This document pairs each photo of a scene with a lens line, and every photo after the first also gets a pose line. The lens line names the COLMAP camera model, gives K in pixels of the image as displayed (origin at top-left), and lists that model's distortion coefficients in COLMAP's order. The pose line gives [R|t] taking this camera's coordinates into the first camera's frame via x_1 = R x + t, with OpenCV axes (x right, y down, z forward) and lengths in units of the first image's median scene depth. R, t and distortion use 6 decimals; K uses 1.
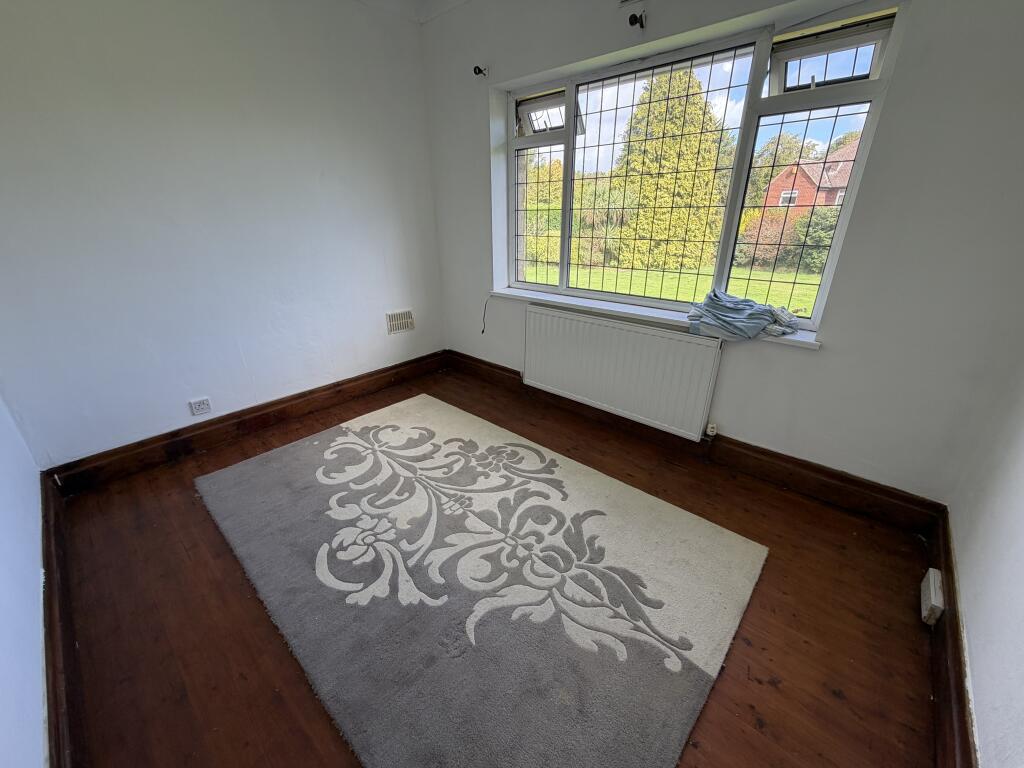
lens RADIAL K [[409.2, 0, 513.4], [0, 409.2, 383.2], [0, 0, 1]] dist [0.000168, -0.000019]
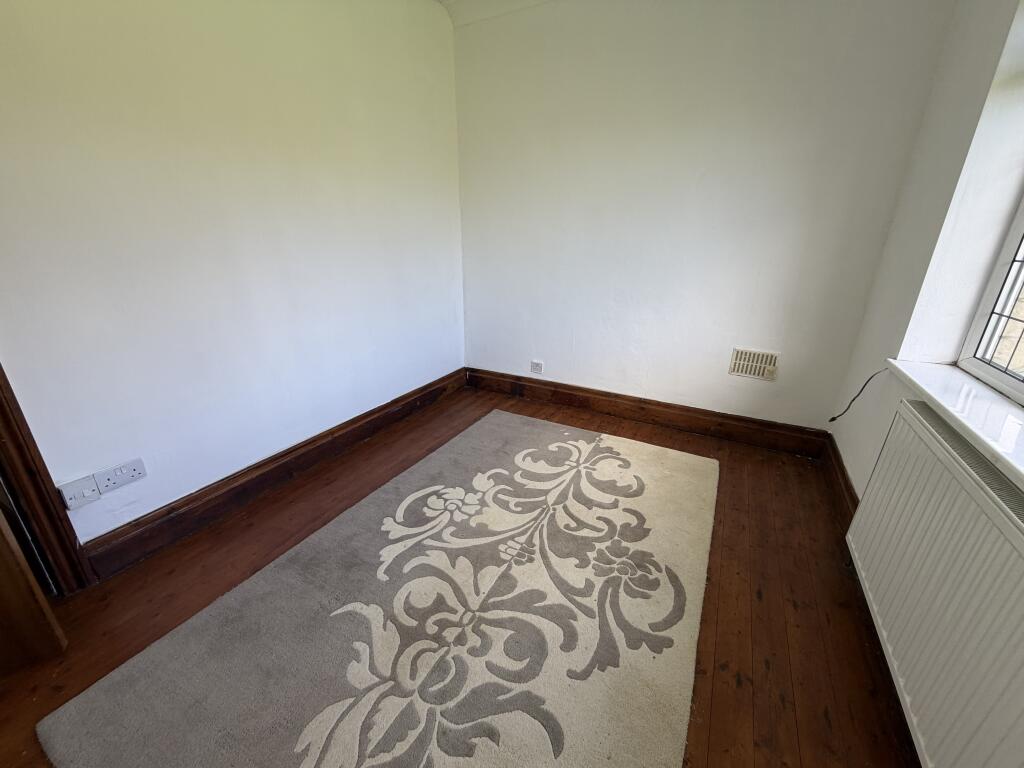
lens RADIAL K [[409.2, 0, 510.2], [0, 409.2, 386.4], [0, 0, 1]] dist [0.000168, -0.000019]
pose [[0.230260, 0.348510, -0.908582, 0.480993], [-0.379835, 0.891797, 0.245811, -0.200037], [0.895938, 0.288511, 0.337722, 0.565184]]
